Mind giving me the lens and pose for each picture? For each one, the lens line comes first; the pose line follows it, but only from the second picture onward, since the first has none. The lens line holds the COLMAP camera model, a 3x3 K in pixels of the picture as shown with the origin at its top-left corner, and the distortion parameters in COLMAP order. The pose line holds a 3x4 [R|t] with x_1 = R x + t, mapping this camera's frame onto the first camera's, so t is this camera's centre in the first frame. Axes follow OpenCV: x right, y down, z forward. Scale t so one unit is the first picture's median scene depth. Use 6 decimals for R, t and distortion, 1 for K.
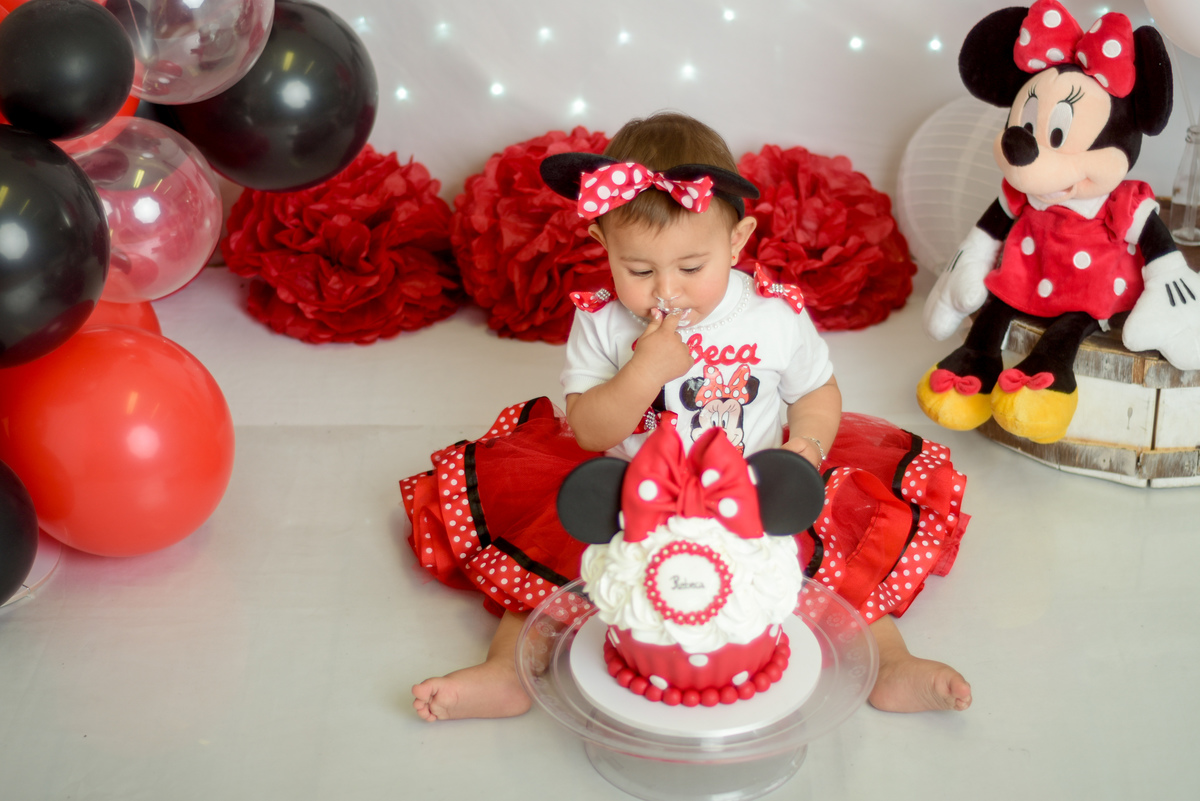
lens RADIAL K [[2715.7, 0, 600.0], [0, 2715.7, 400.5], [0, 0, 1]] dist [-0.028231, -0.119677]
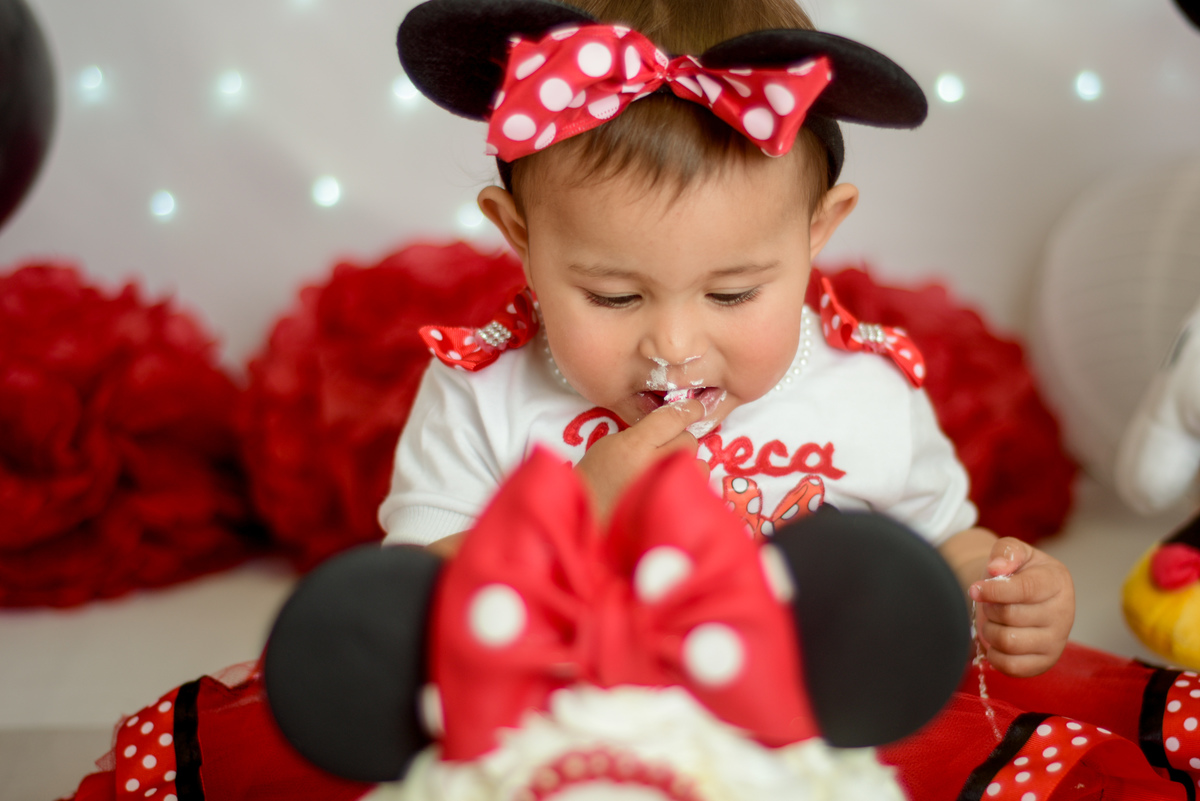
lens RADIAL K [[2764.2, 0, 600.0], [0, 2764.2, 400.5], [0, 0, 1]] dist [-0.008422, -0.086463]
pose [[0.999504, -0.028310, -0.013825, 0.031664], [0.024397, 0.973141, -0.228913, 0.076332], [0.019934, 0.228462, 0.973349, 0.523888]]
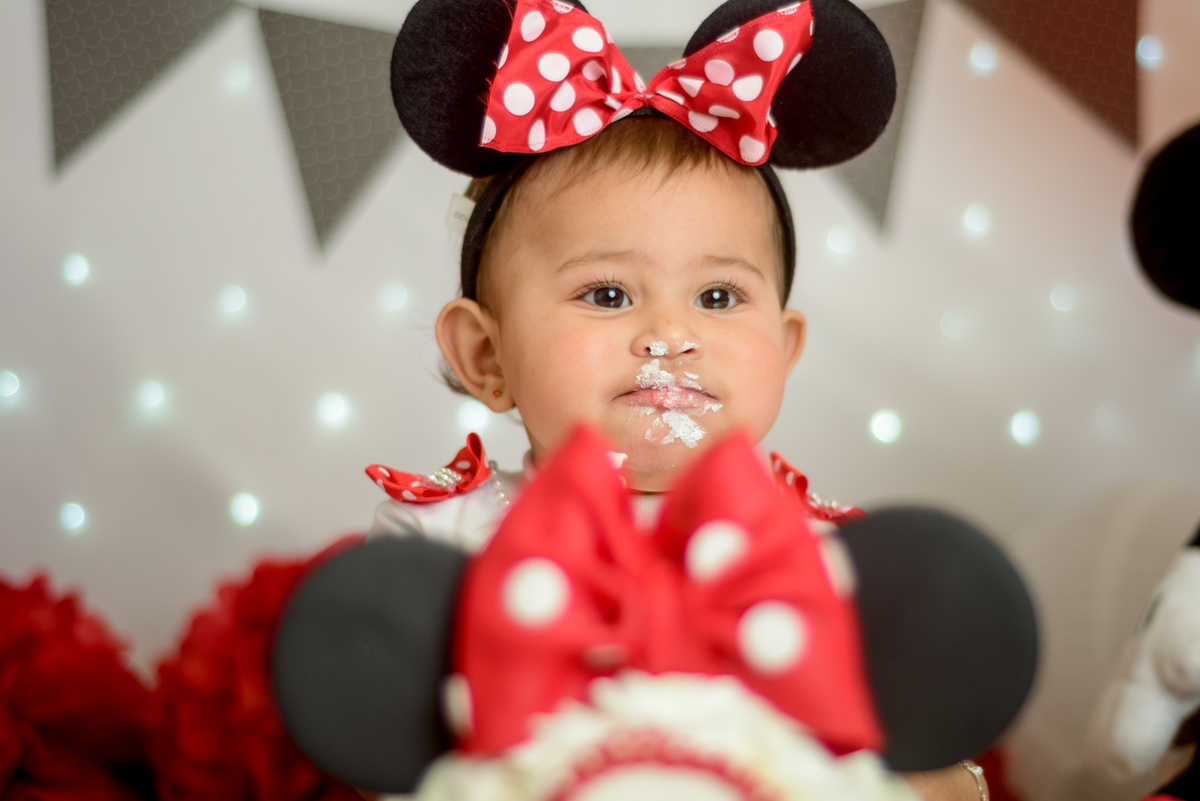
lens RADIAL K [[2764.2, 0, 600.0], [0, 2764.2, 400.5], [0, 0, 1]] dist [-0.008422, -0.086463]
pose [[0.998712, 0.007233, 0.050216, 0.006933], [0.015401, 0.899854, -0.435919, 0.135740], [-0.048340, 0.436131, 0.898584, 0.567756]]
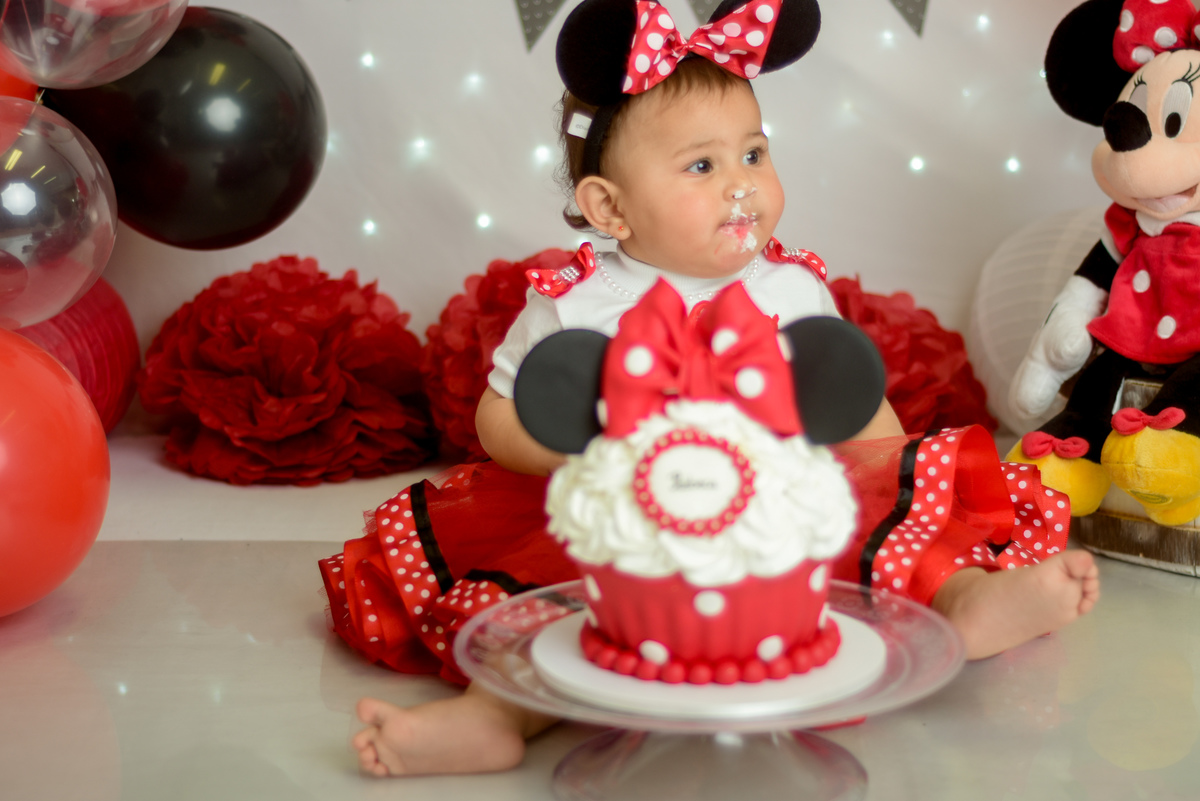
lens RADIAL K [[2715.7, 0, 600.0], [0, 2715.7, 400.5], [0, 0, 1]] dist [-0.028231, -0.119677]
pose [[0.999722, 0.005315, -0.022970, 0.020141], [-0.011659, 0.958250, -0.285695, 0.207708], [0.020492, 0.285883, 0.958045, 0.263869]]
